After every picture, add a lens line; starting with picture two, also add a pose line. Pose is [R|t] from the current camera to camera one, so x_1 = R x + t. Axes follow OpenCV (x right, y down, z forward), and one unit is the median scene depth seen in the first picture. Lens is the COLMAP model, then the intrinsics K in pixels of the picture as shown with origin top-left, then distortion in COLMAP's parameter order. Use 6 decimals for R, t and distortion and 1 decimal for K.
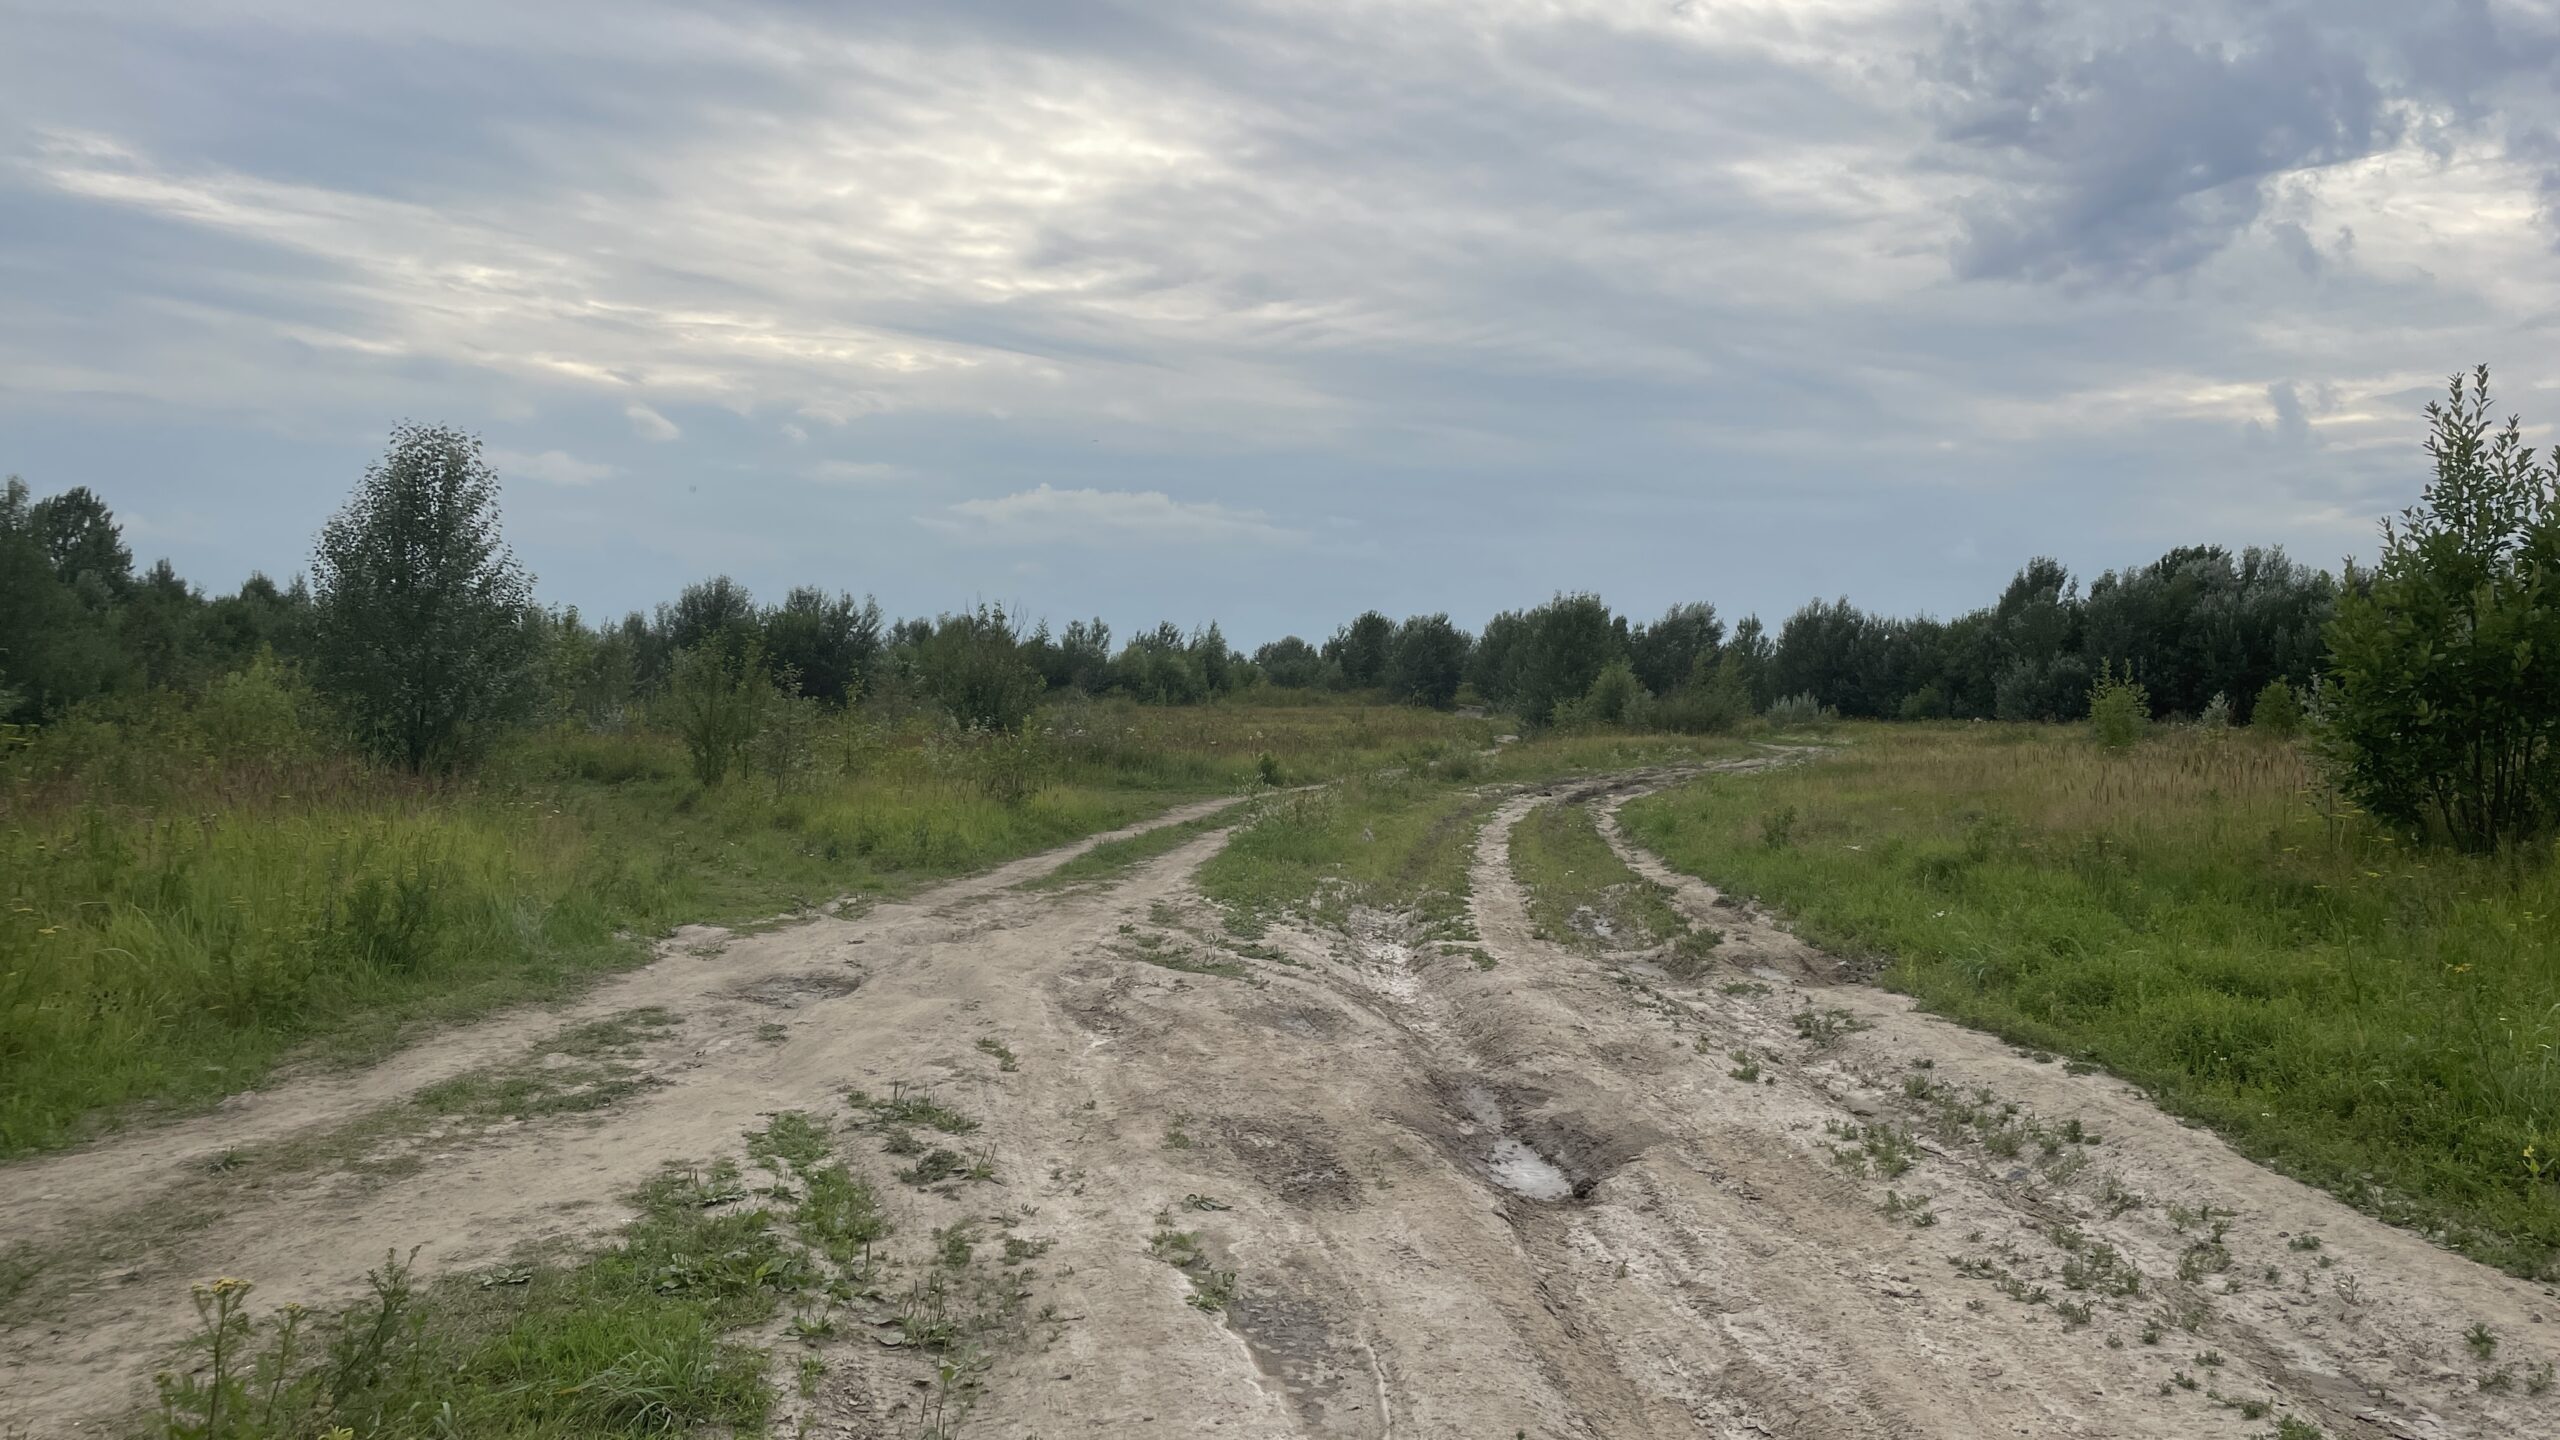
lens RADIAL K [[1613.3, 0, 1278.8], [0, 1613.3, 659.4], [0, 0, 1]] dist [0.014367, -0.001974]
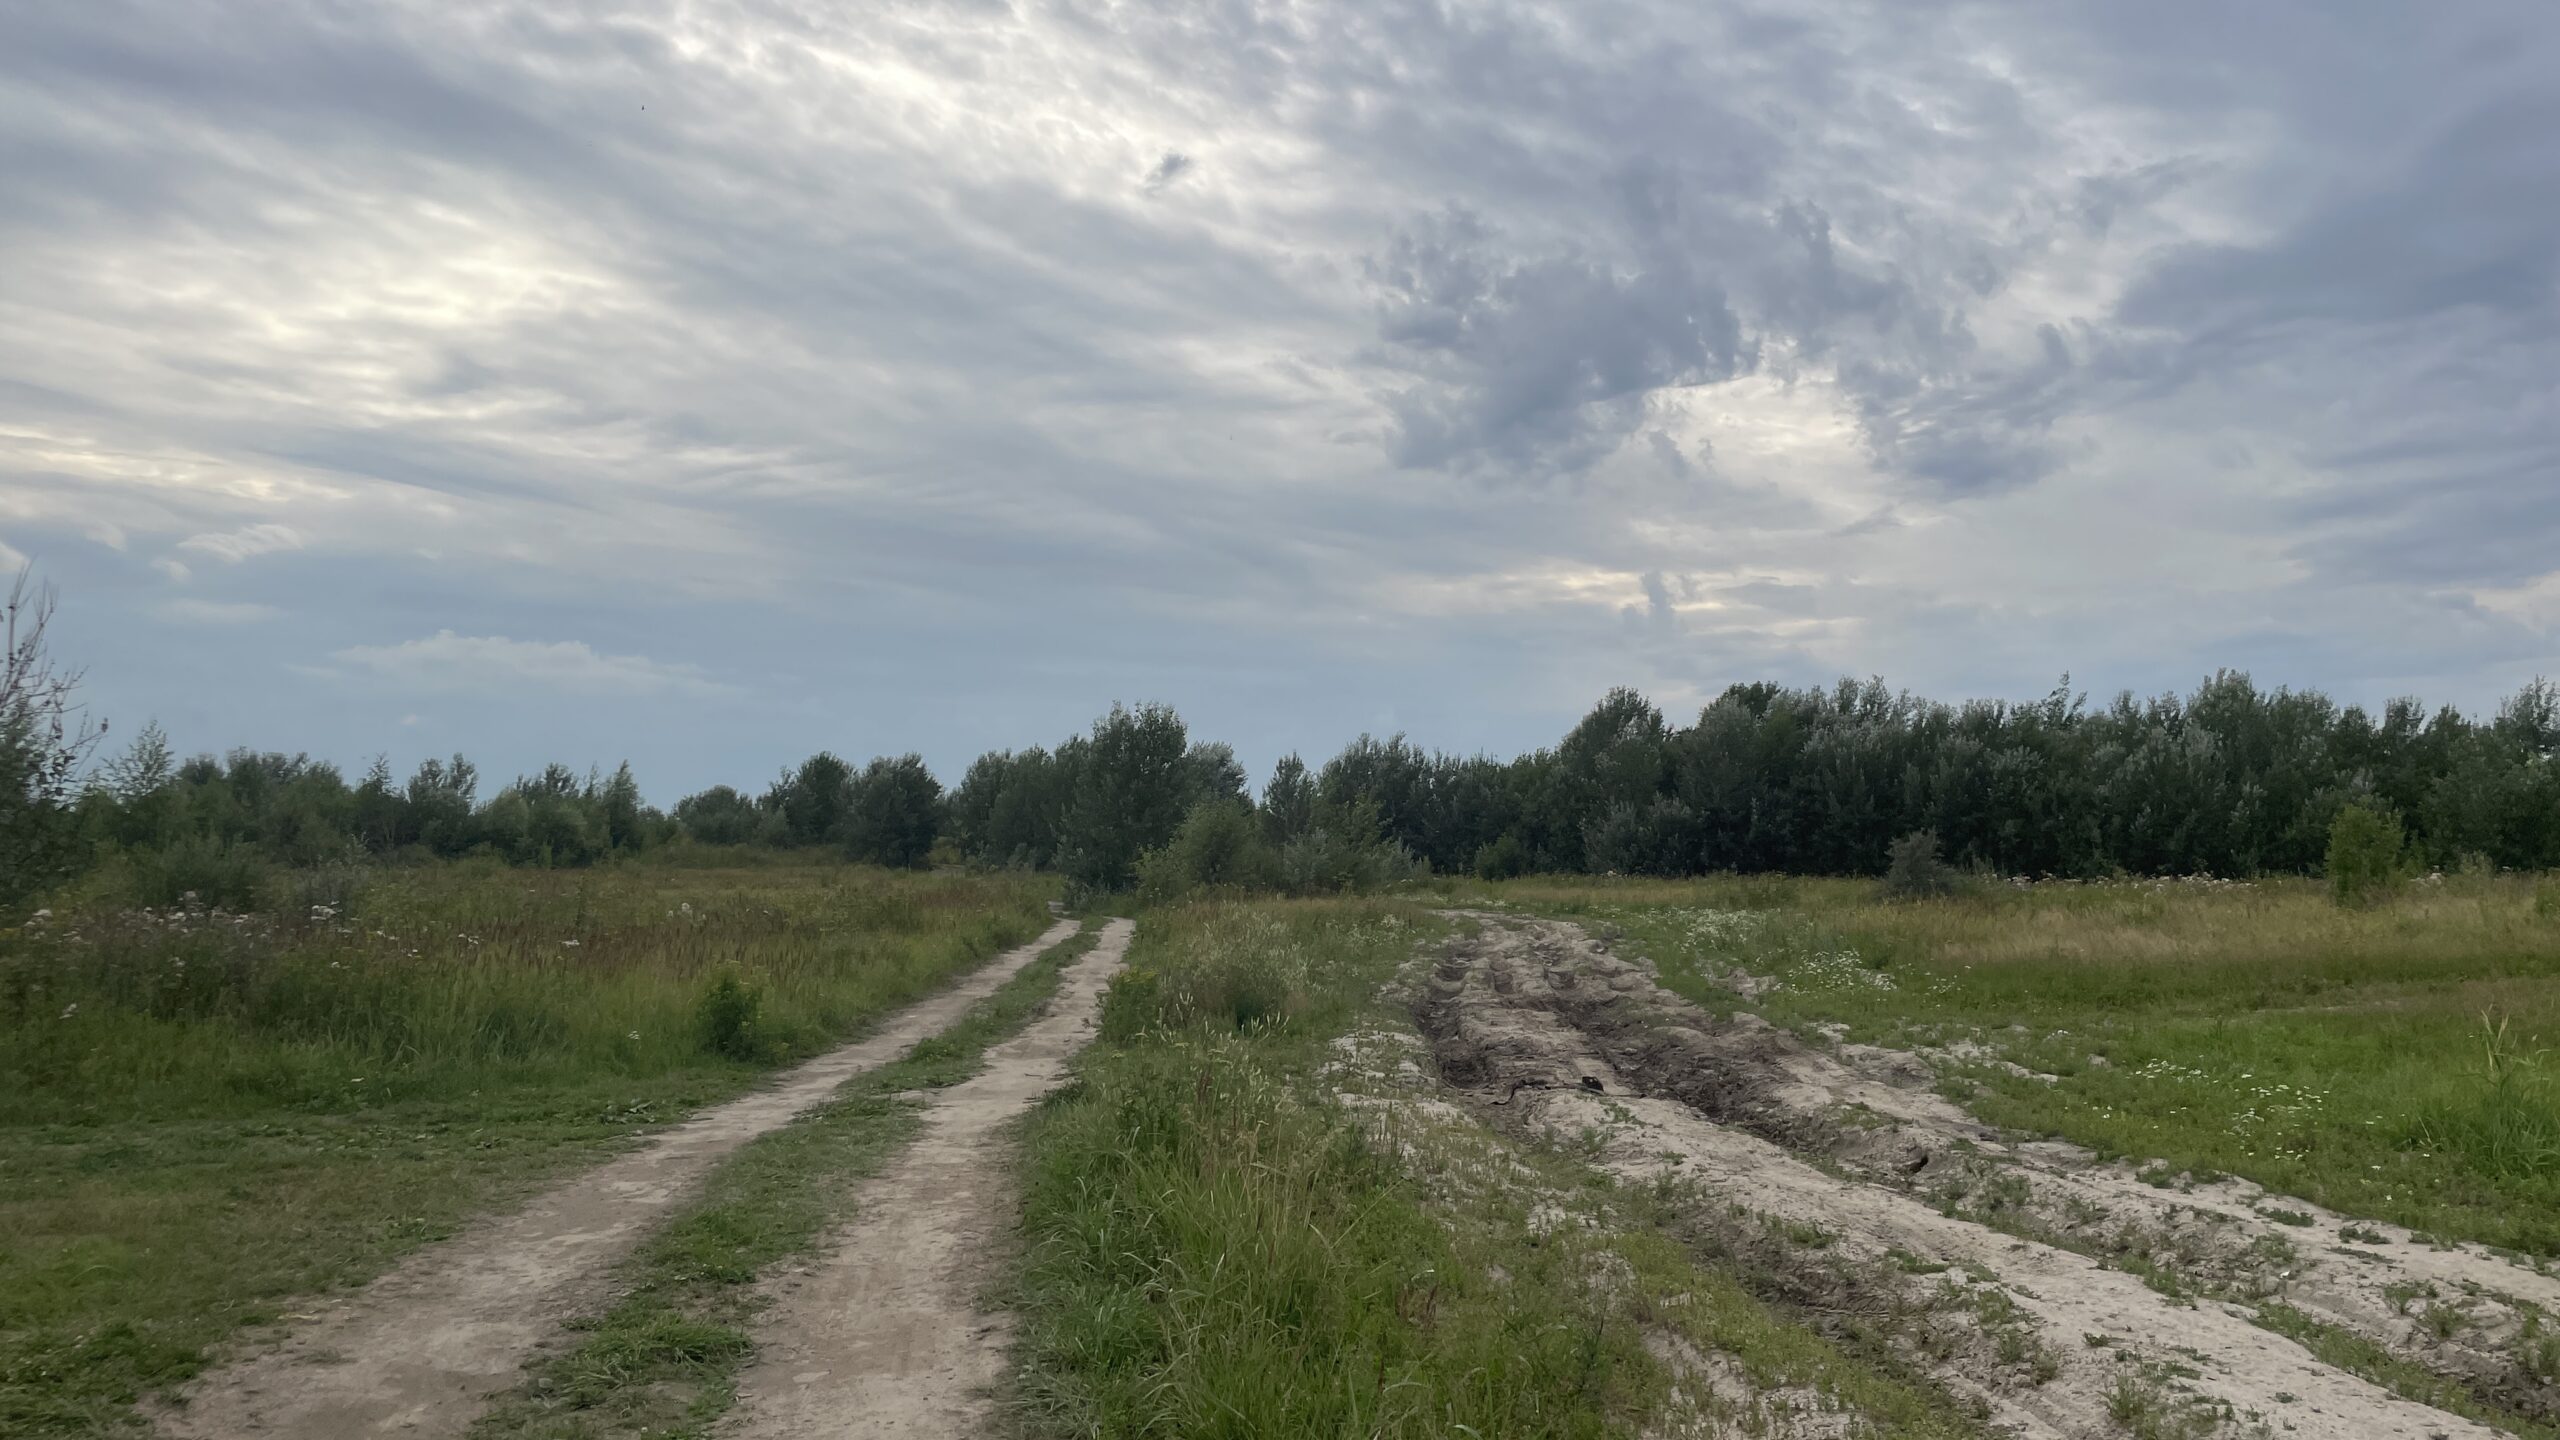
lens RADIAL K [[1613.3, 0, 1278.8], [0, 1613.3, 659.4], [0, 0, 1]] dist [0.014367, -0.001974]
pose [[0.941942, 0.034211, 0.334027, -0.003049], [-0.000882, 0.995045, -0.099426, 0.005167], [-0.335773, 0.093358, 0.937305, 0.129563]]
